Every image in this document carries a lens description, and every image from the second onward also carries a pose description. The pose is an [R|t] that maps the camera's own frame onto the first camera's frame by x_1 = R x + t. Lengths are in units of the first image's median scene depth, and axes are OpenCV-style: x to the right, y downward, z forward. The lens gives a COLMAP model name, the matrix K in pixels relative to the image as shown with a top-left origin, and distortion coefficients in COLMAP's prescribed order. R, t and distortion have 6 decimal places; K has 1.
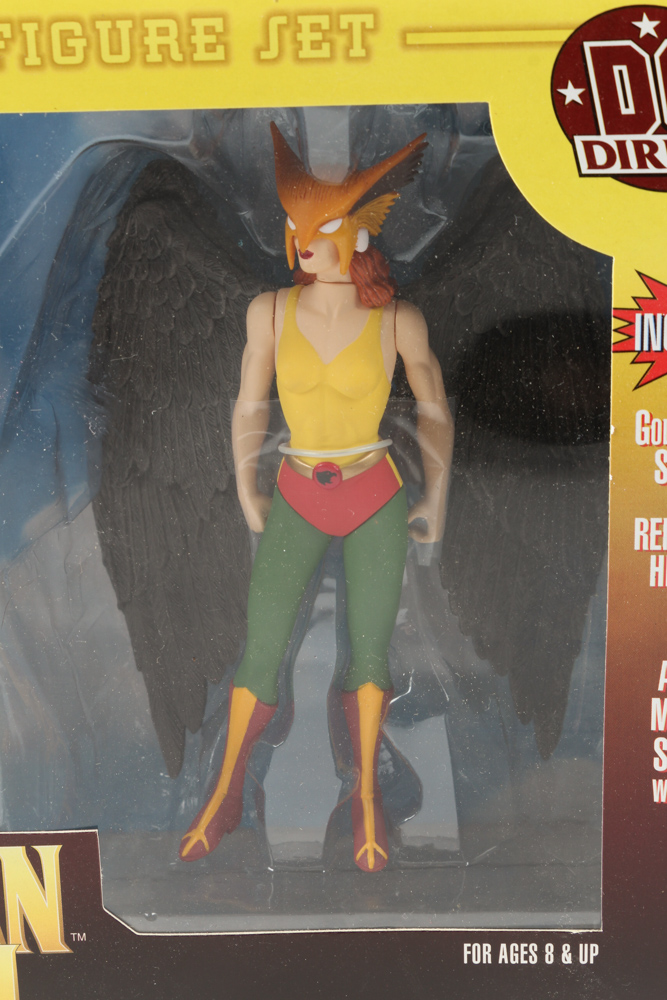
lens RADIAL K [[2081.3, 0, 323.1], [0, 2081.3, 468.9], [0, 0, 1]] dist [-0.021754, 0.000000]
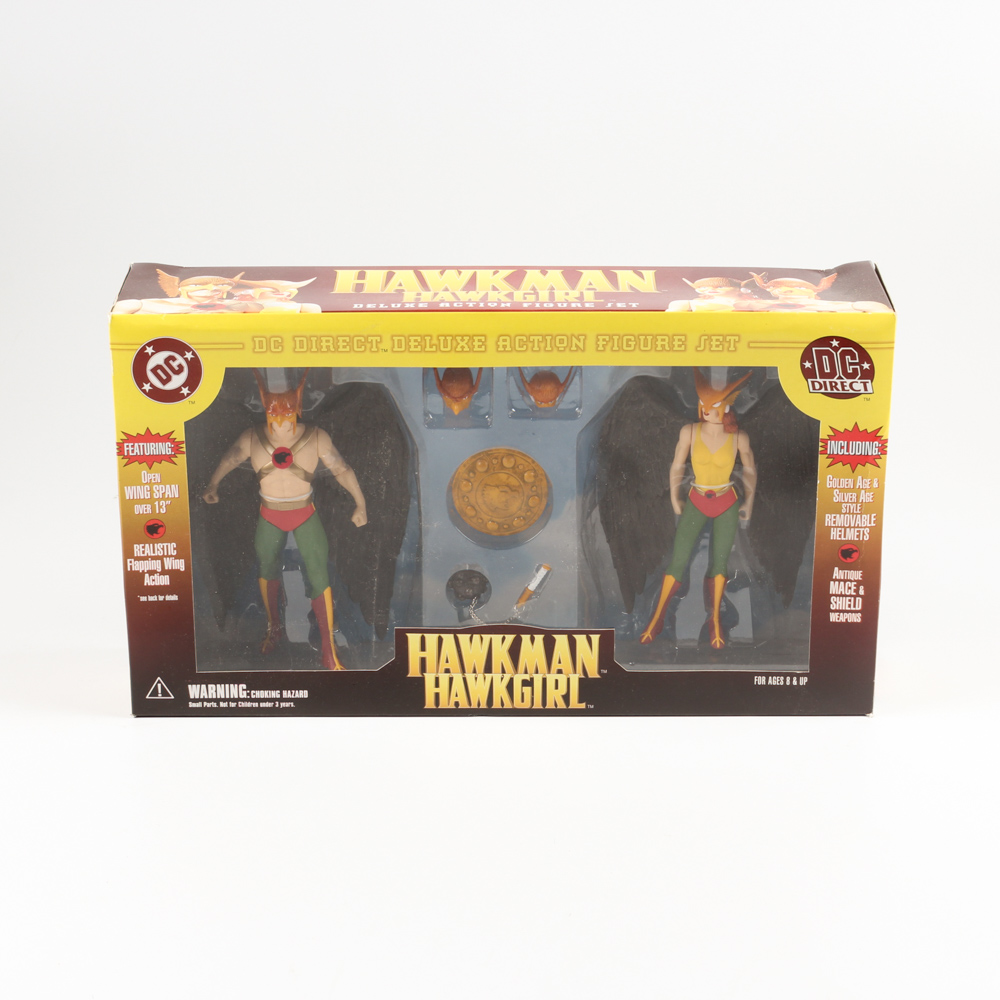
lens RADIAL K [[2625.0, 0, 496.6], [0, 2625.0, 500.1], [0, 0, 1]] dist [-0.047007, 0.000000]
pose [[0.999589, 0.019357, 0.021166, -0.328319], [-0.020631, 0.997879, 0.061736, -0.184088], [-0.019926, -0.062148, 0.997868, -2.241635]]
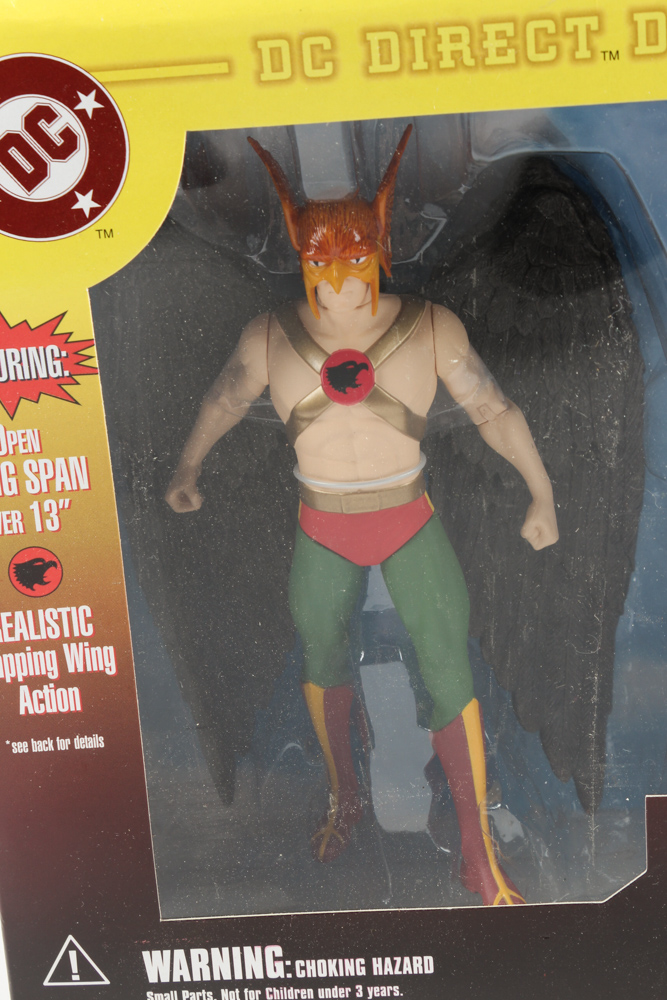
lens RADIAL K [[2081.3, 0, 321.6], [0, 2081.3, 462.7], [0, 0, 1]] dist [-0.021754, 0.000000]
pose [[0.997075, -0.026981, -0.071515, -0.465410], [0.026958, 0.999636, -0.001286, 0.010382], [0.071524, -0.000645, 0.997439, -0.024504]]
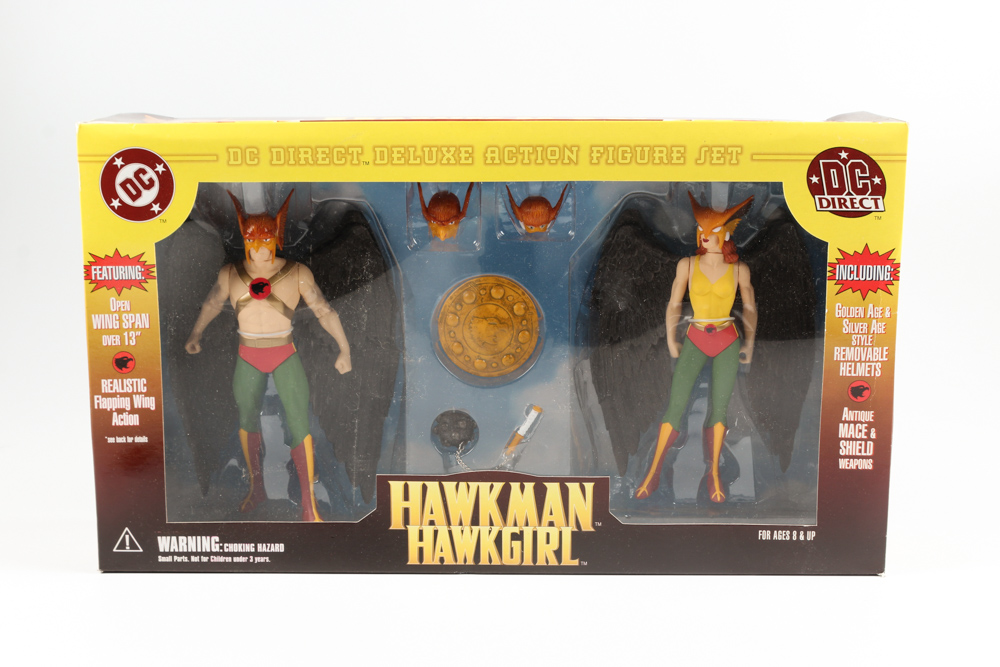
lens RADIAL K [[1559.1, 0, 490.0], [0, 1559.1, 328.5], [0, 0, 1]] dist [-0.034726, 0.000000]
pose [[0.999621, 0.027244, 0.003983, -0.261183], [-0.026514, 0.991474, -0.127582, 0.239334], [-0.007425, 0.127428, 0.991820, -0.825567]]
